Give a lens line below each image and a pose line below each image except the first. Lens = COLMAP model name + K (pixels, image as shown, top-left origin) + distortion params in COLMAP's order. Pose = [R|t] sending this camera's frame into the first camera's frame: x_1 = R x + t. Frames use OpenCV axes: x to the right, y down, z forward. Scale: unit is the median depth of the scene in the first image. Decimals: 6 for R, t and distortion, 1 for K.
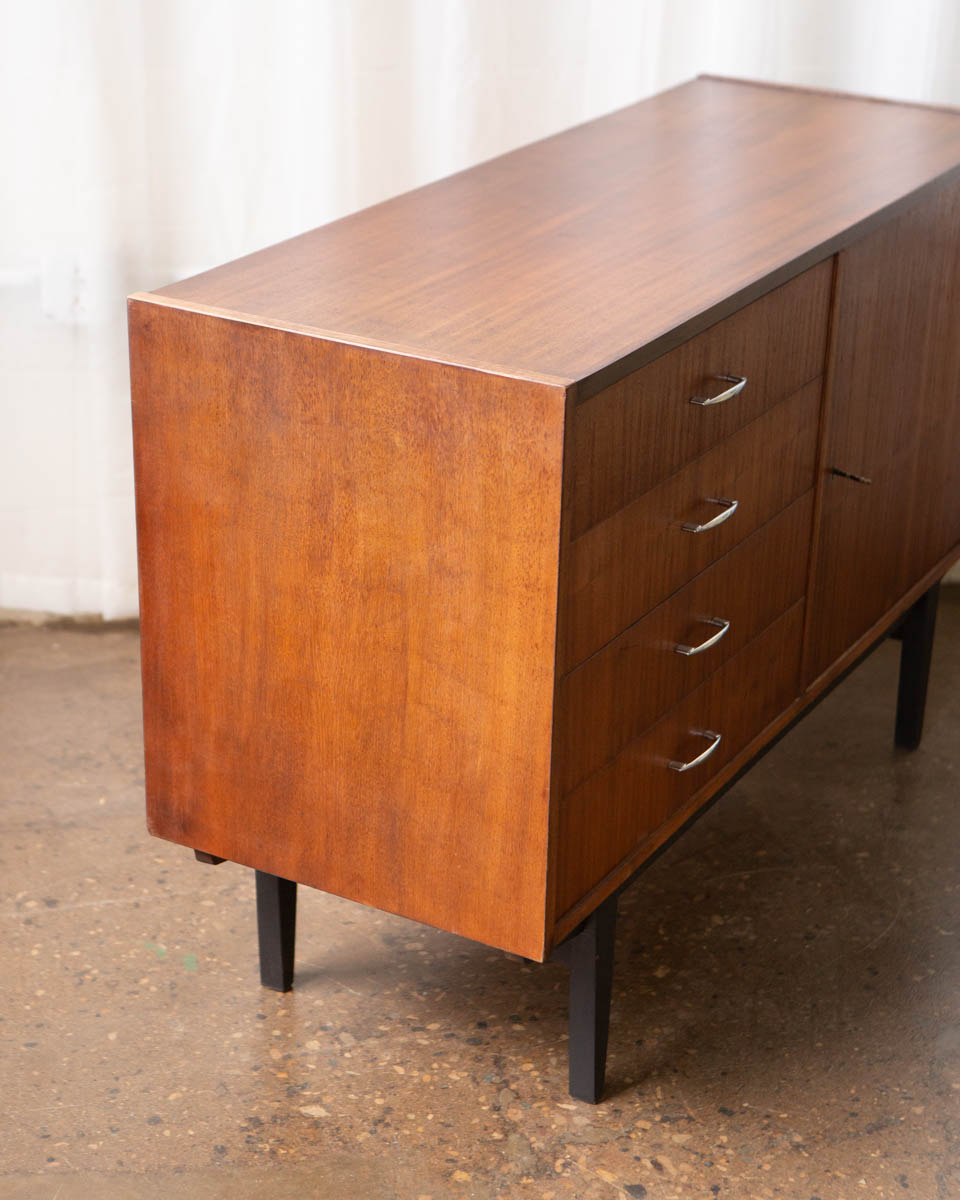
lens RADIAL K [[2370.8, 0, 485.1], [0, 2370.8, 600.2], [0, 0, 1]] dist [0.124470, 0.000000]
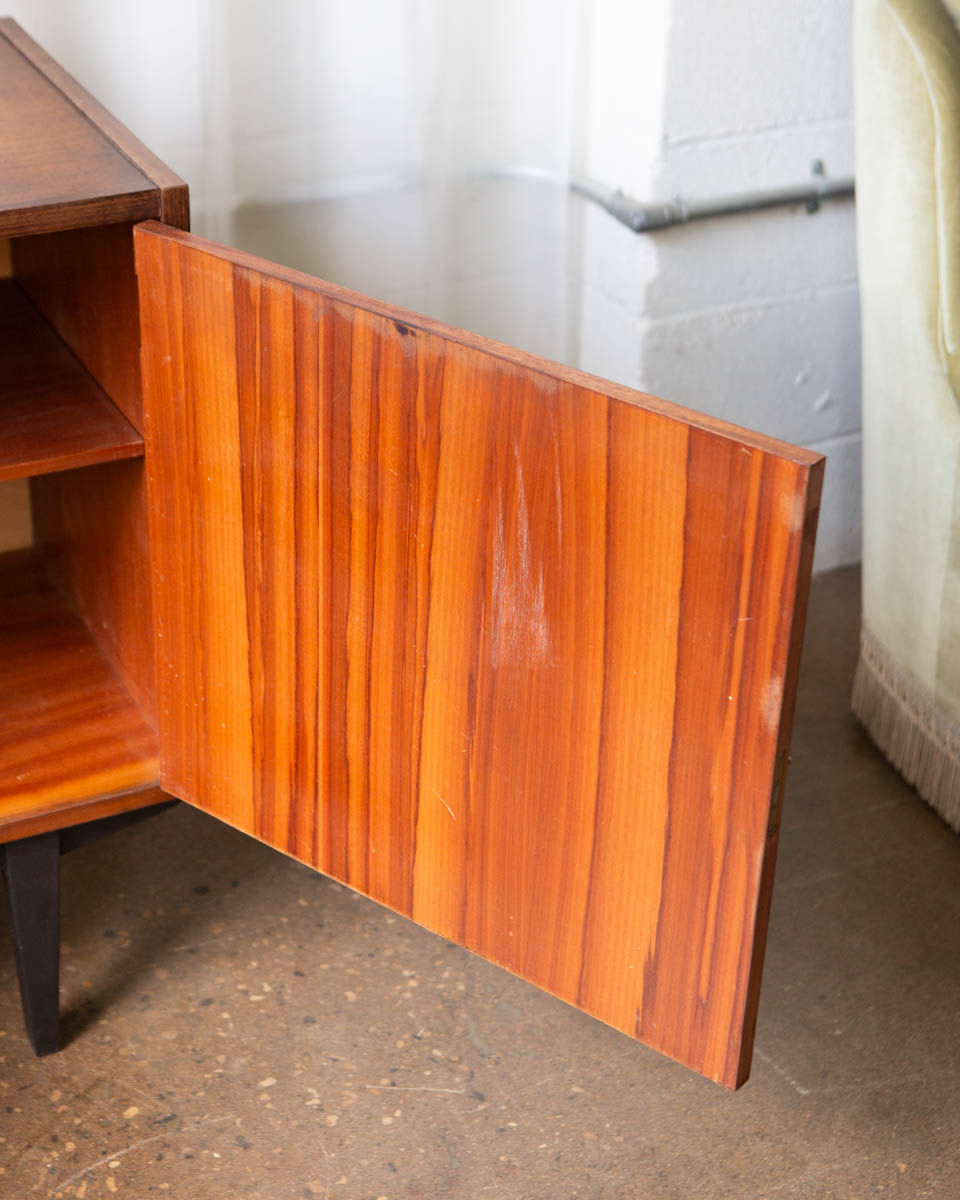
lens RADIAL K [[2269.1, 0, 477.5], [0, 2269.1, 592.9], [0, 0, 1]] dist [0.075222, 0.000000]
pose [[0.949779, -0.153140, 0.272889, 0.059043], [0.120167, 0.983696, 0.133796, -0.149693], [-0.288930, -0.094284, 0.952696, 0.373347]]
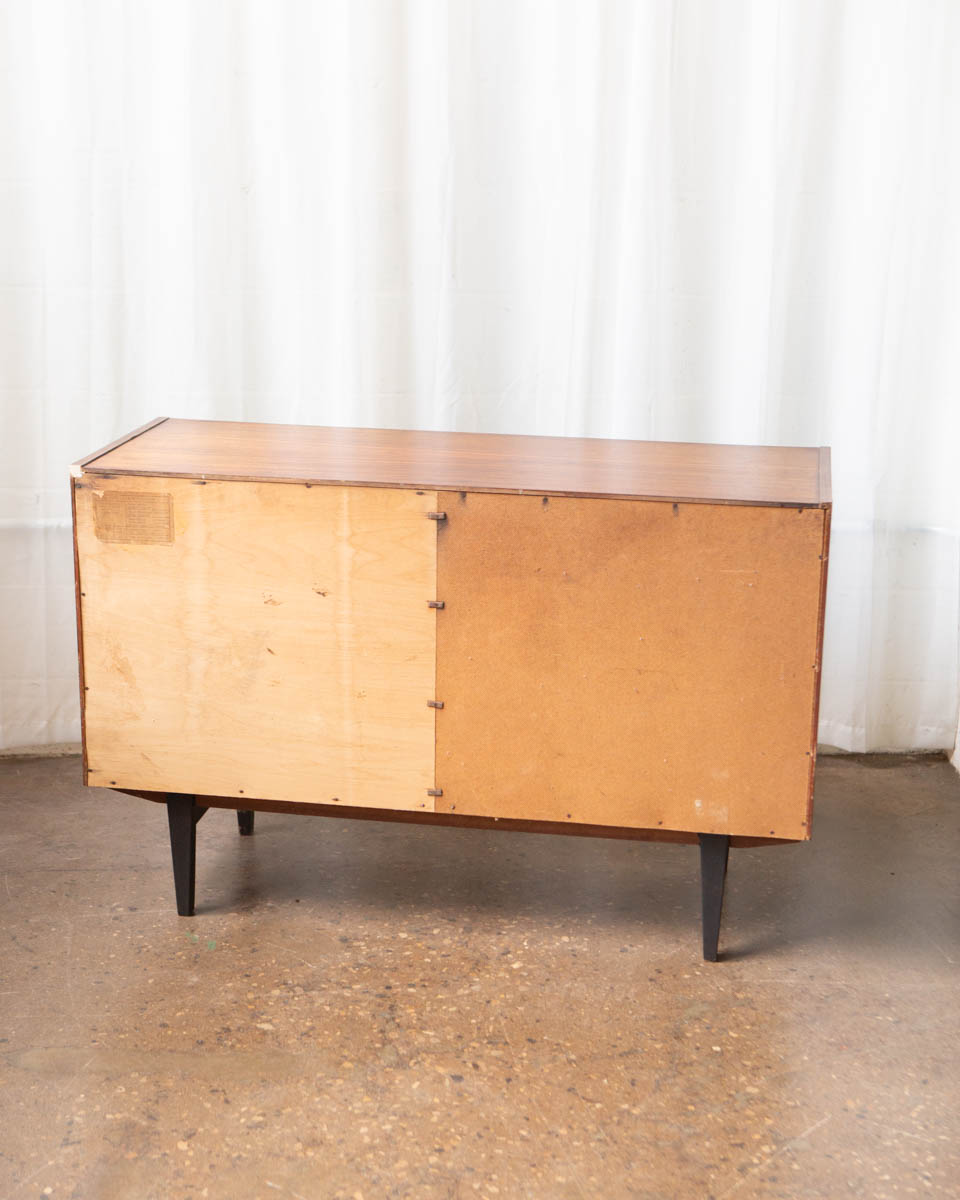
lens RADIAL K [[1904.1, 0, 480.4], [0, 1904.1, 596.9], [0, 0, 1]] dist [0.031815, 0.000000]
pose [[0.993435, 0.021825, -0.112298, 0.191435], [-0.038061, 0.988767, -0.144539, 0.106322], [0.107882, 0.147864, 0.983106, -0.236949]]
